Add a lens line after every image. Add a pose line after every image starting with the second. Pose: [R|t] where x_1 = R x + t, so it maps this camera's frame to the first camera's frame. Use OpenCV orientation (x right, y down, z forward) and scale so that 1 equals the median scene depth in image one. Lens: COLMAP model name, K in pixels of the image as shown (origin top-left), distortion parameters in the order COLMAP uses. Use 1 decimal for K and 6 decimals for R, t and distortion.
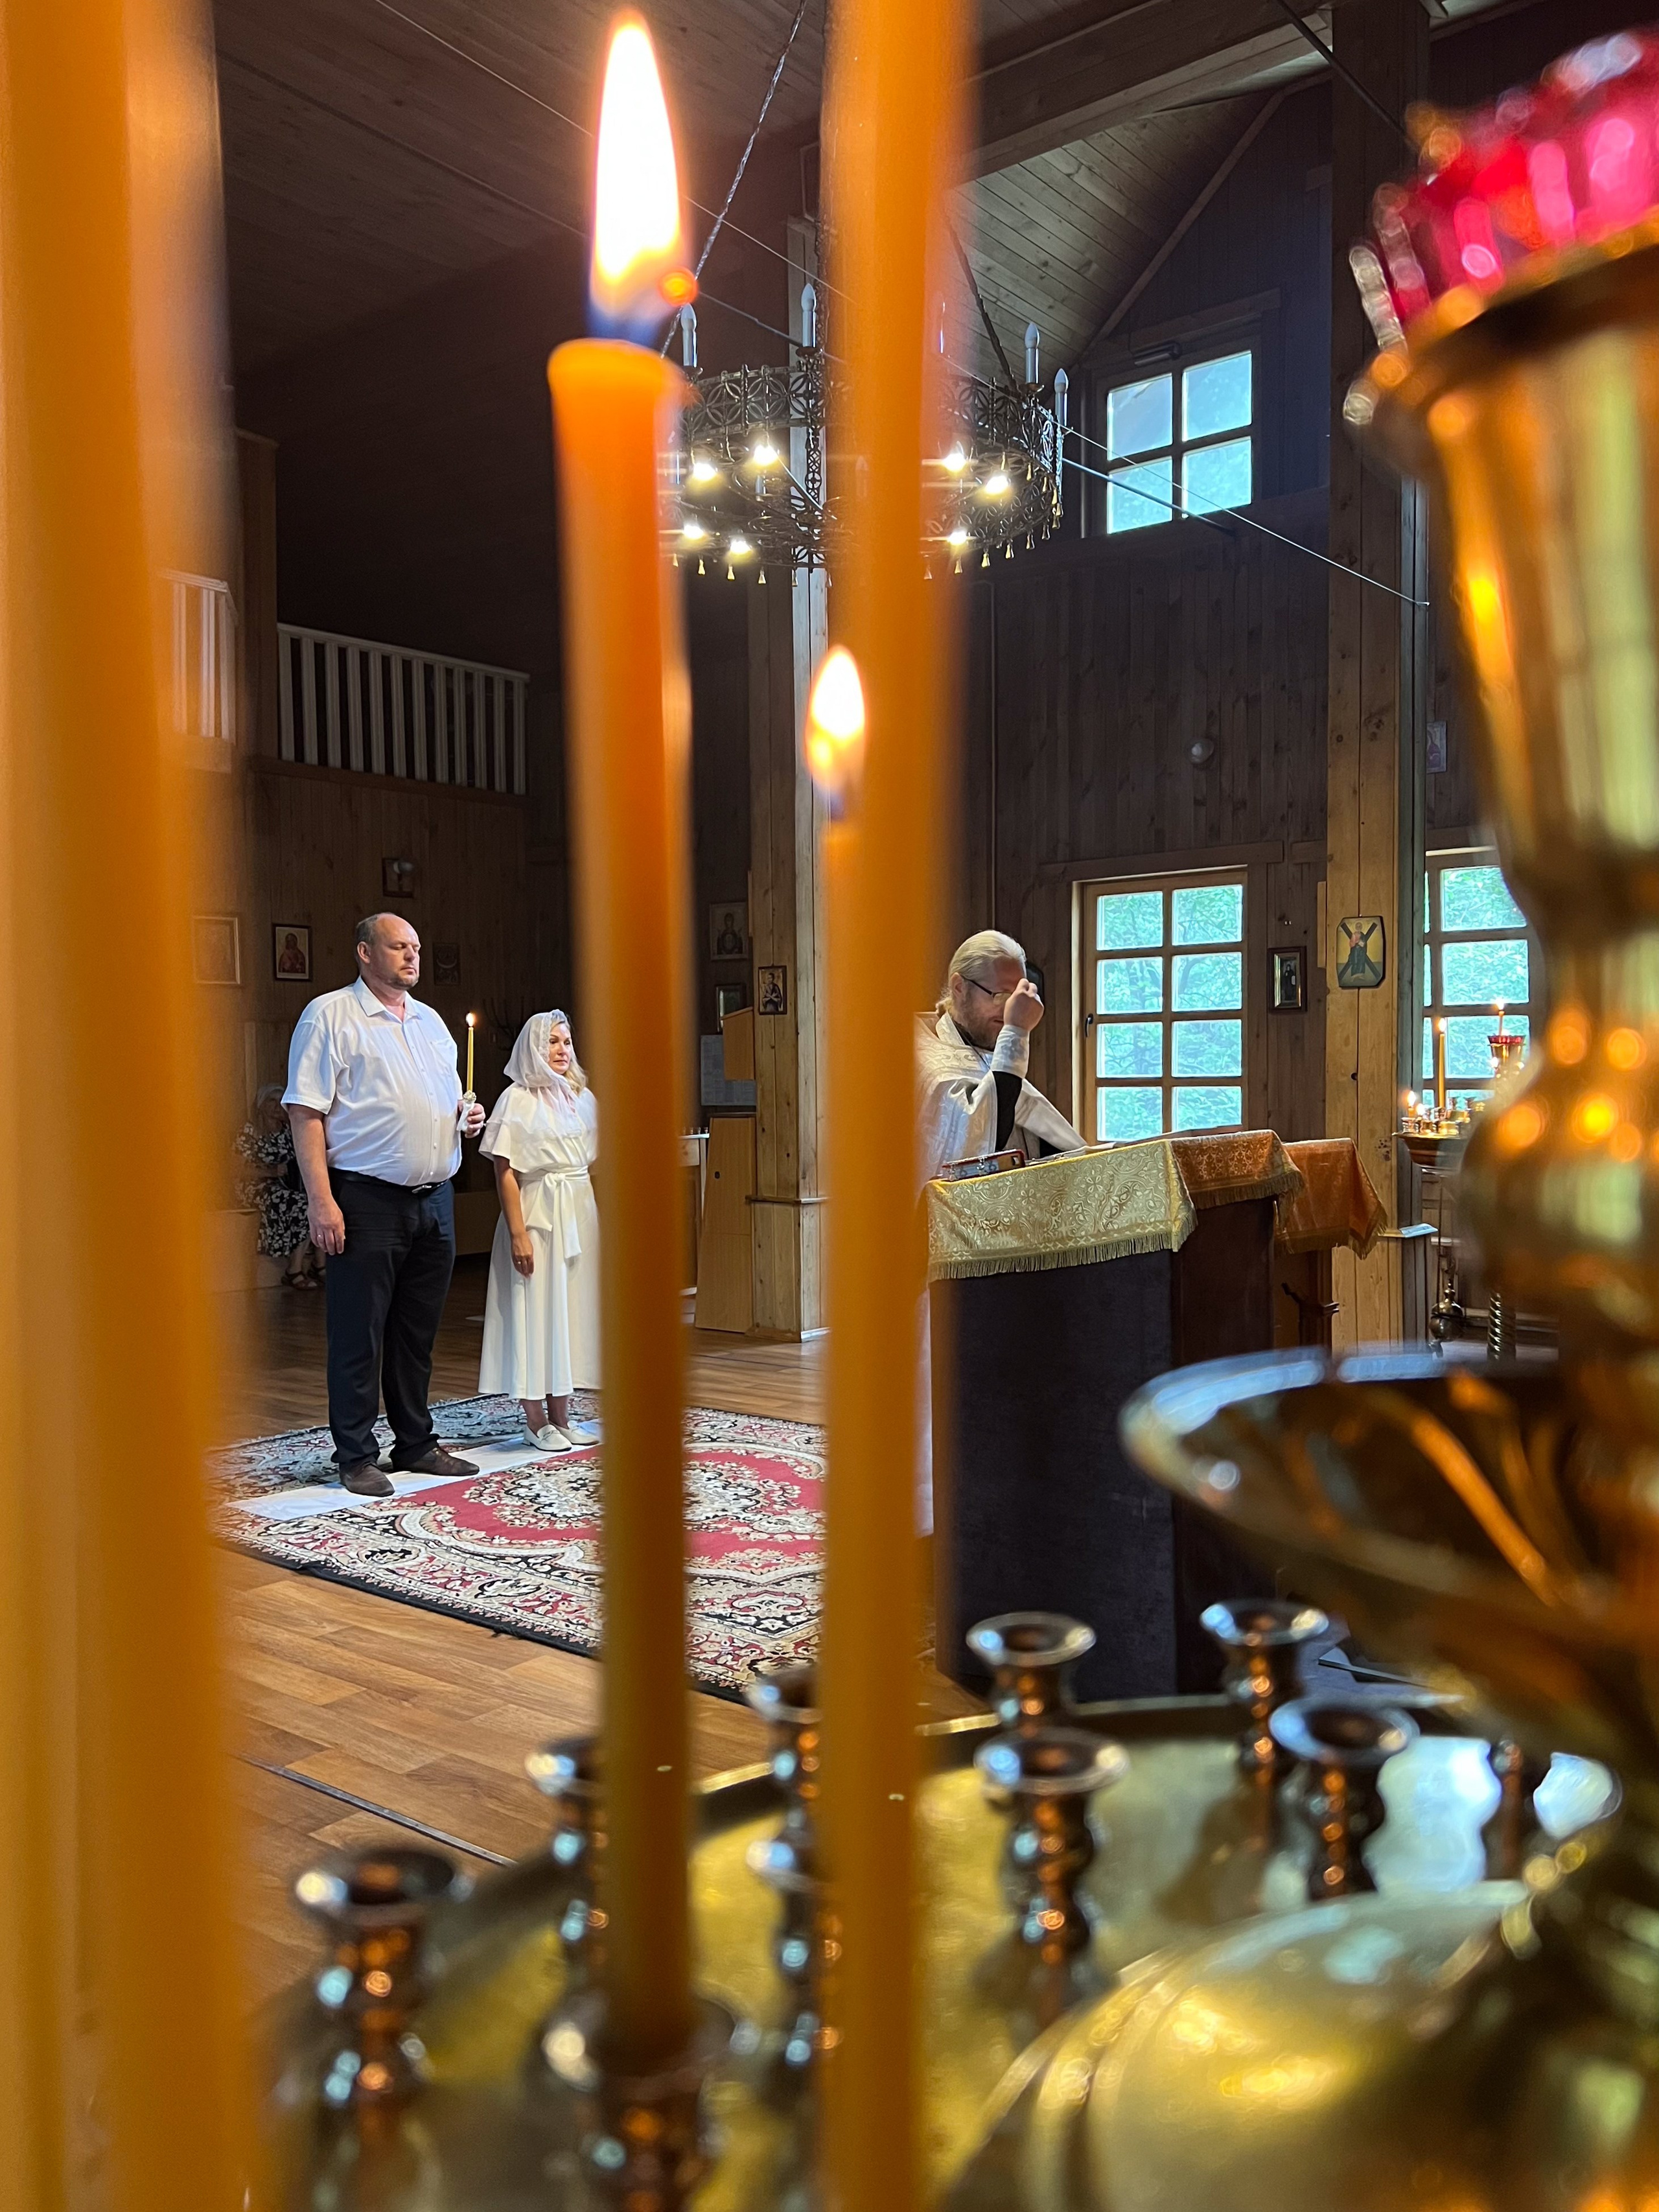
lens RADIAL K [[1718.1, 0, 829.5], [0, 1718.1, 1106.0], [0, 0, 1]] dist [0.052348, -0.066741]
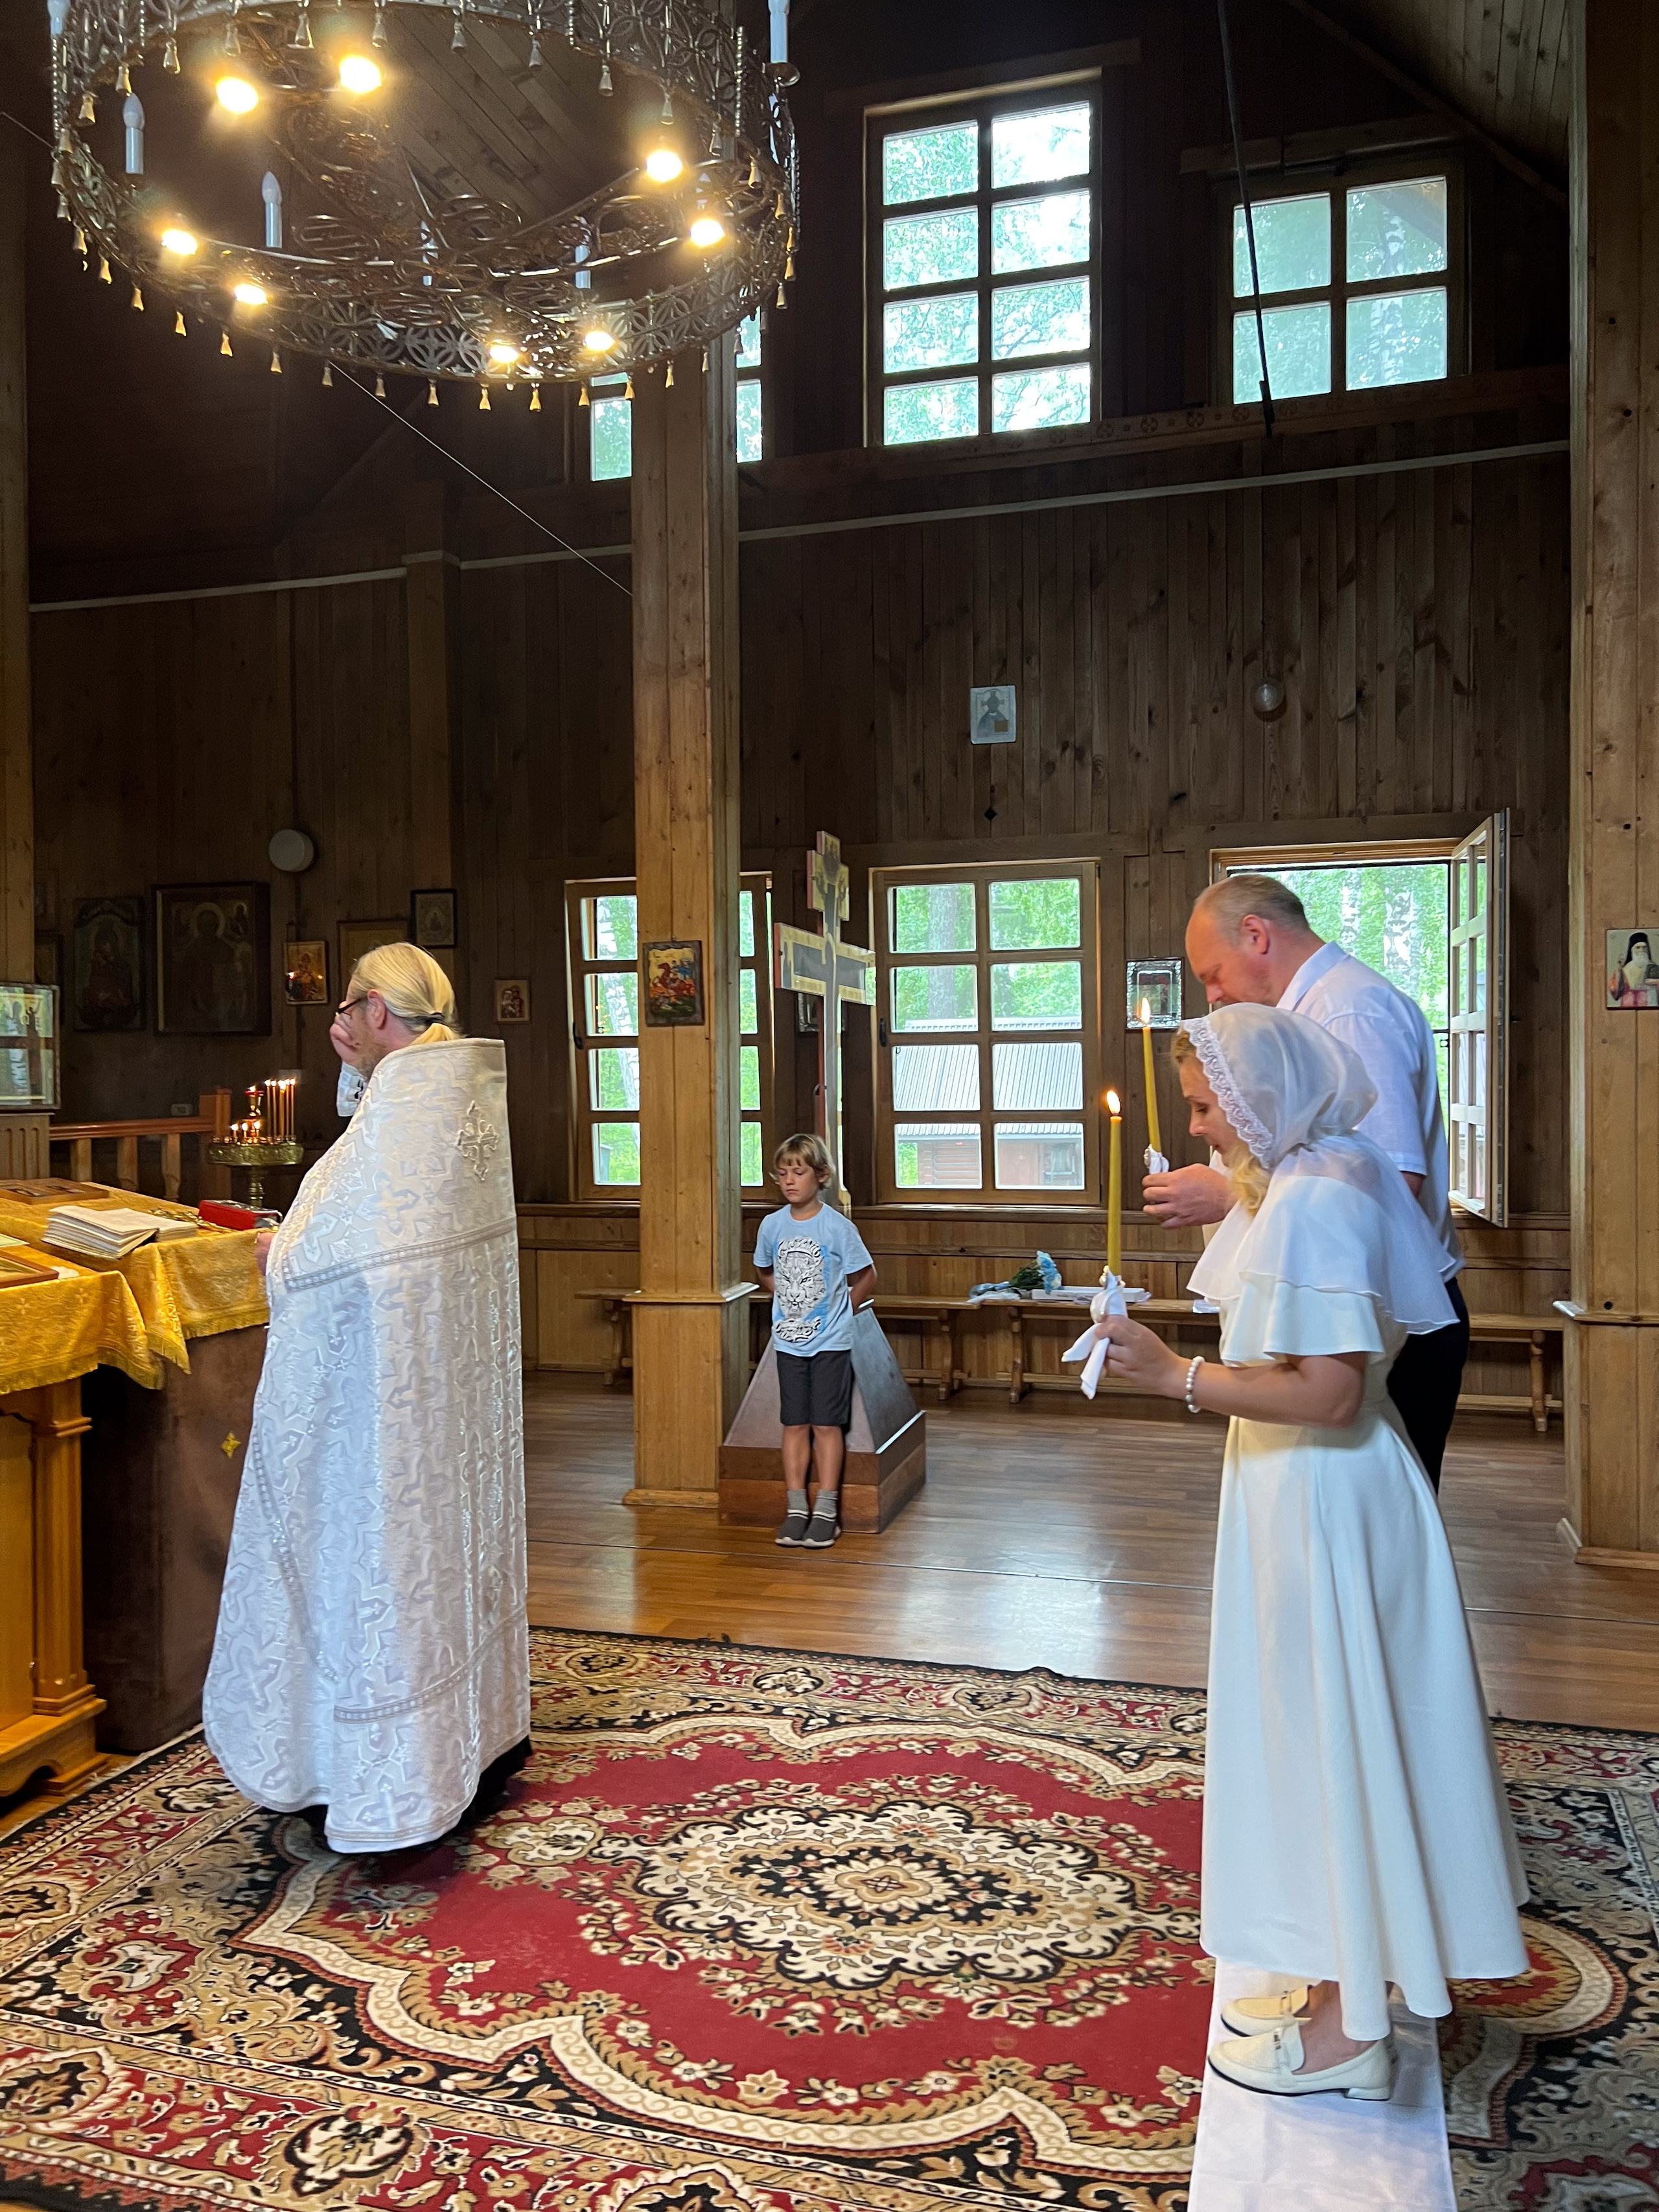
lens RADIAL K [[1670.9, 0, 856.4], [0, 1670.9, 1102.3], [0, 0, 1]] dist [0.051610, -0.061882]
pose [[-0.920262, 0.018347, -0.390871, 0.100136], [0.007634, 0.999552, 0.028945, -0.044369], [0.391227, 0.023653, -0.919990, 1.459533]]
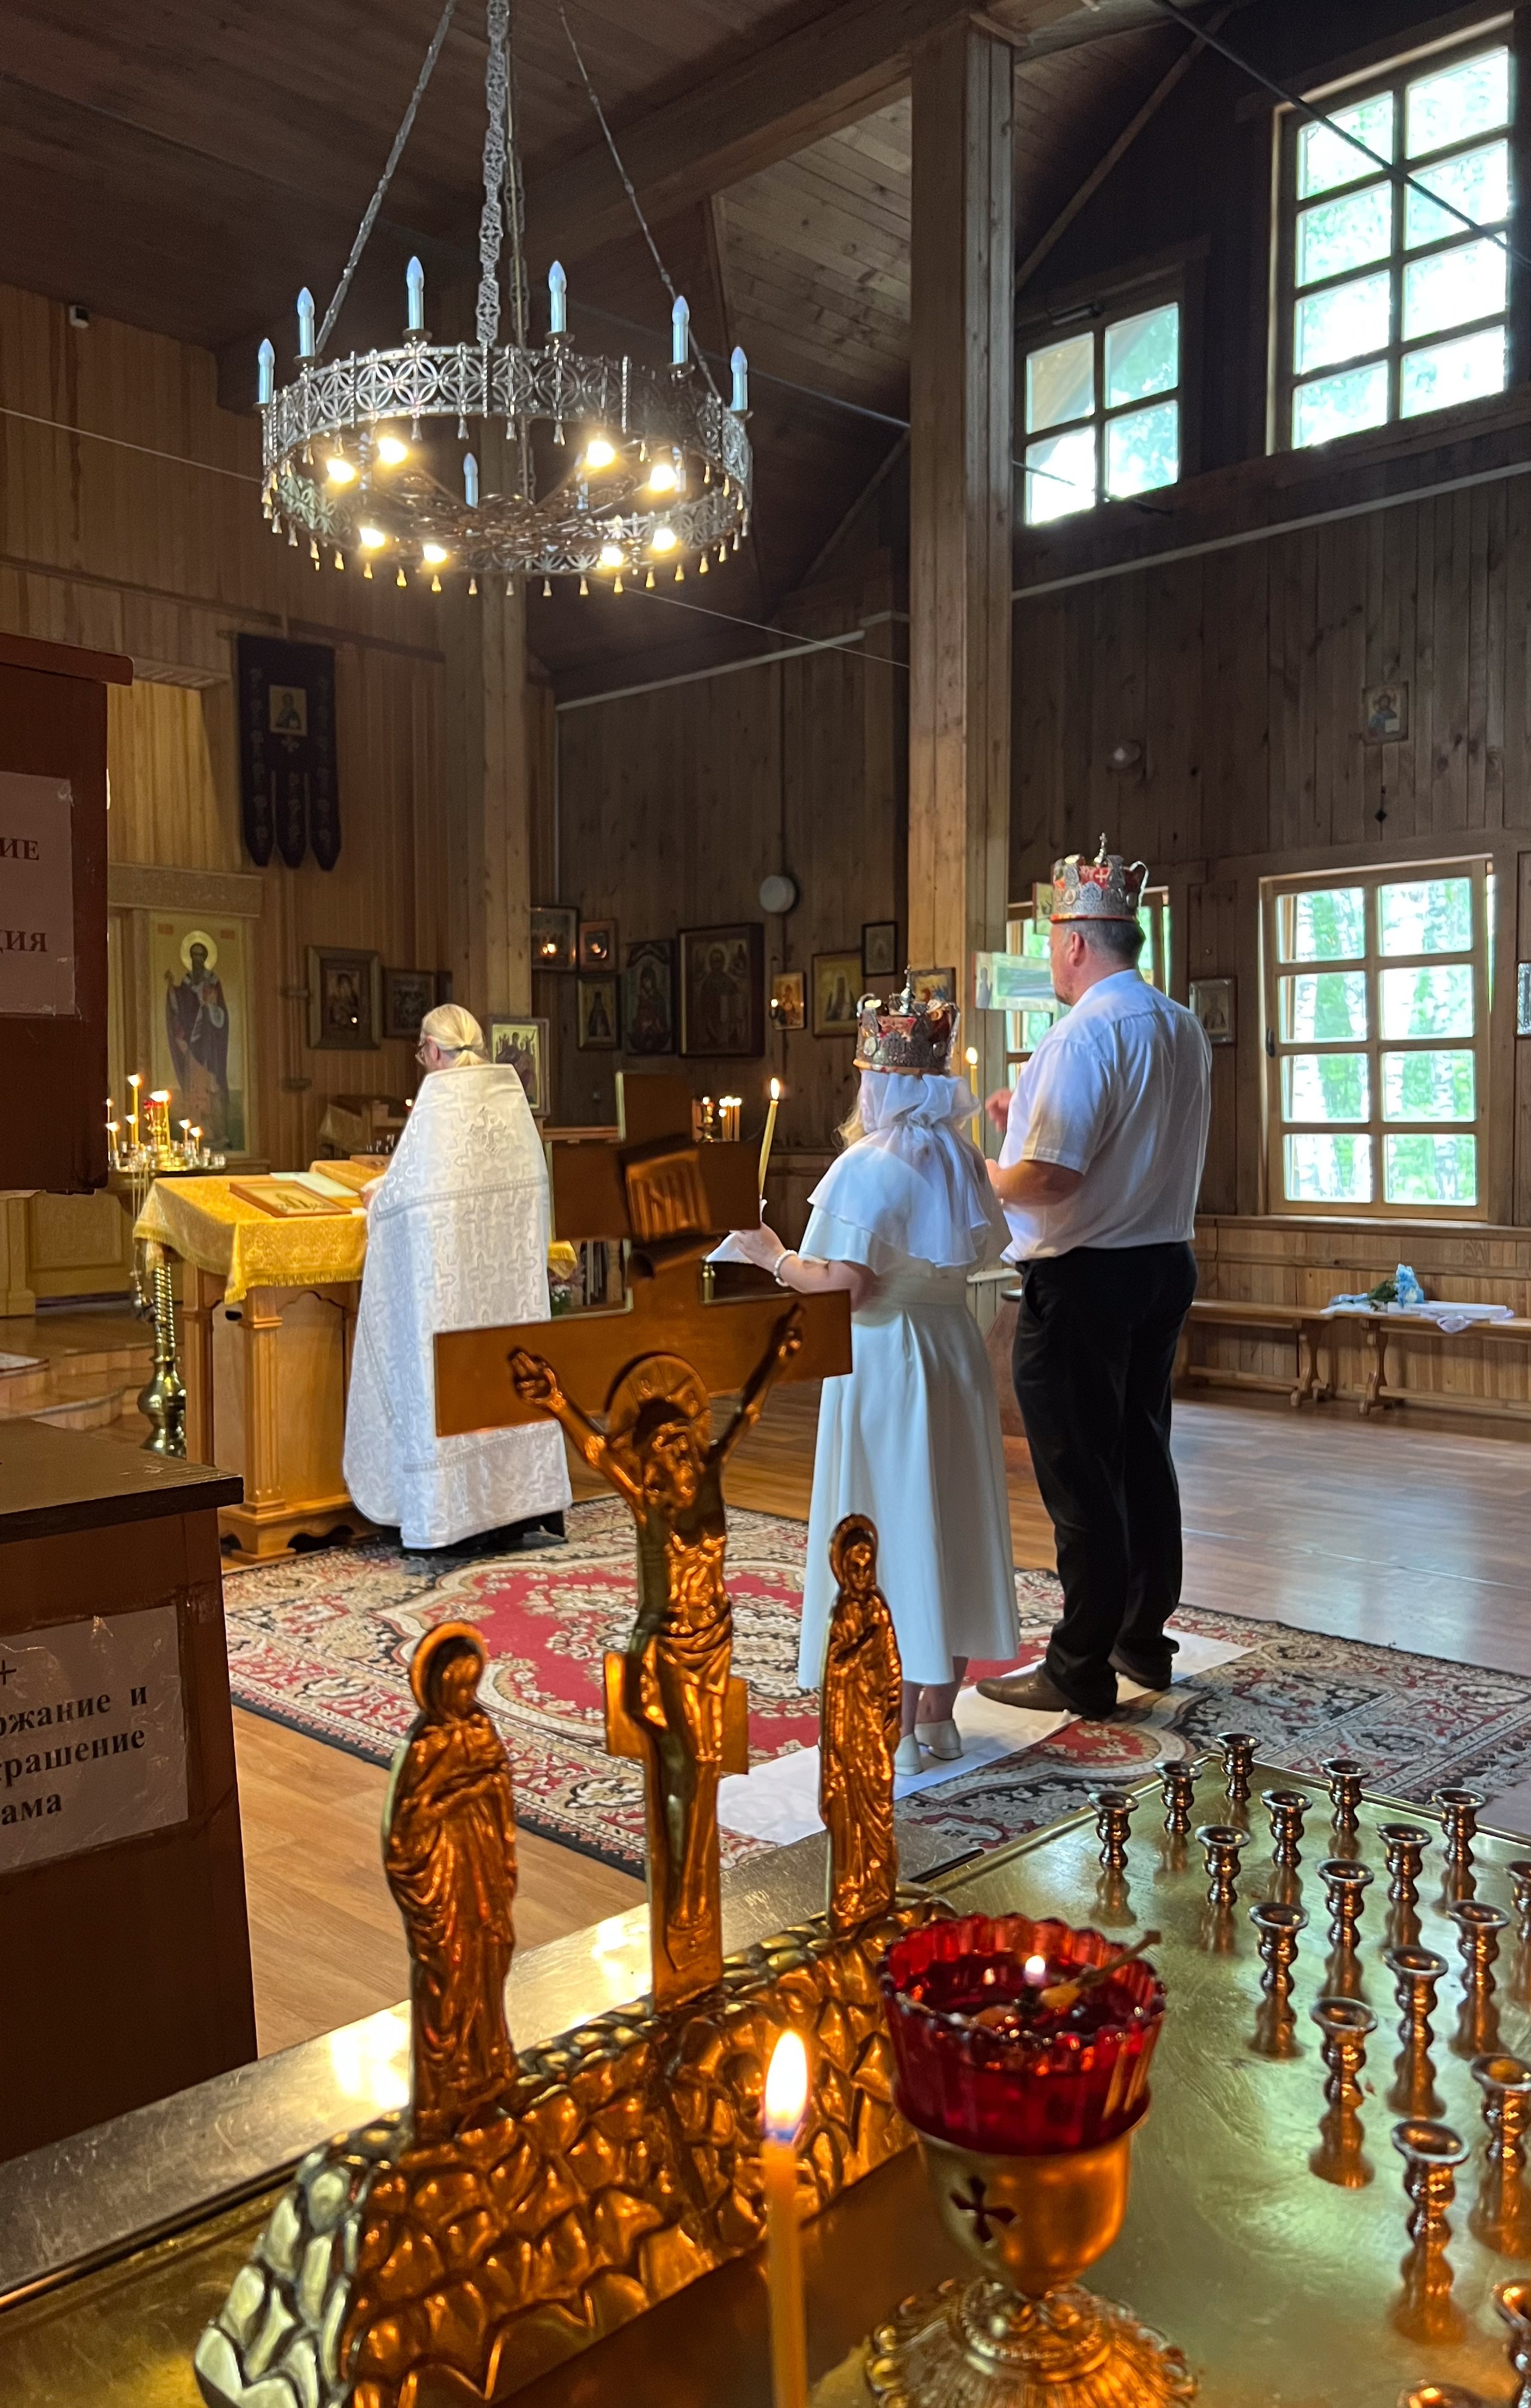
lens RADIAL K [[1835.8, 0, 745.4], [0, 1835.8, 1209.3], [0, 0, 1]] dist [0.075177, -0.110016]
pose [[-0.995305, 0.008405, 0.096422, -0.189358], [0.014965, 0.997606, 0.067510, -0.034347], [-0.095624, 0.068636, -0.993048, 1.787952]]
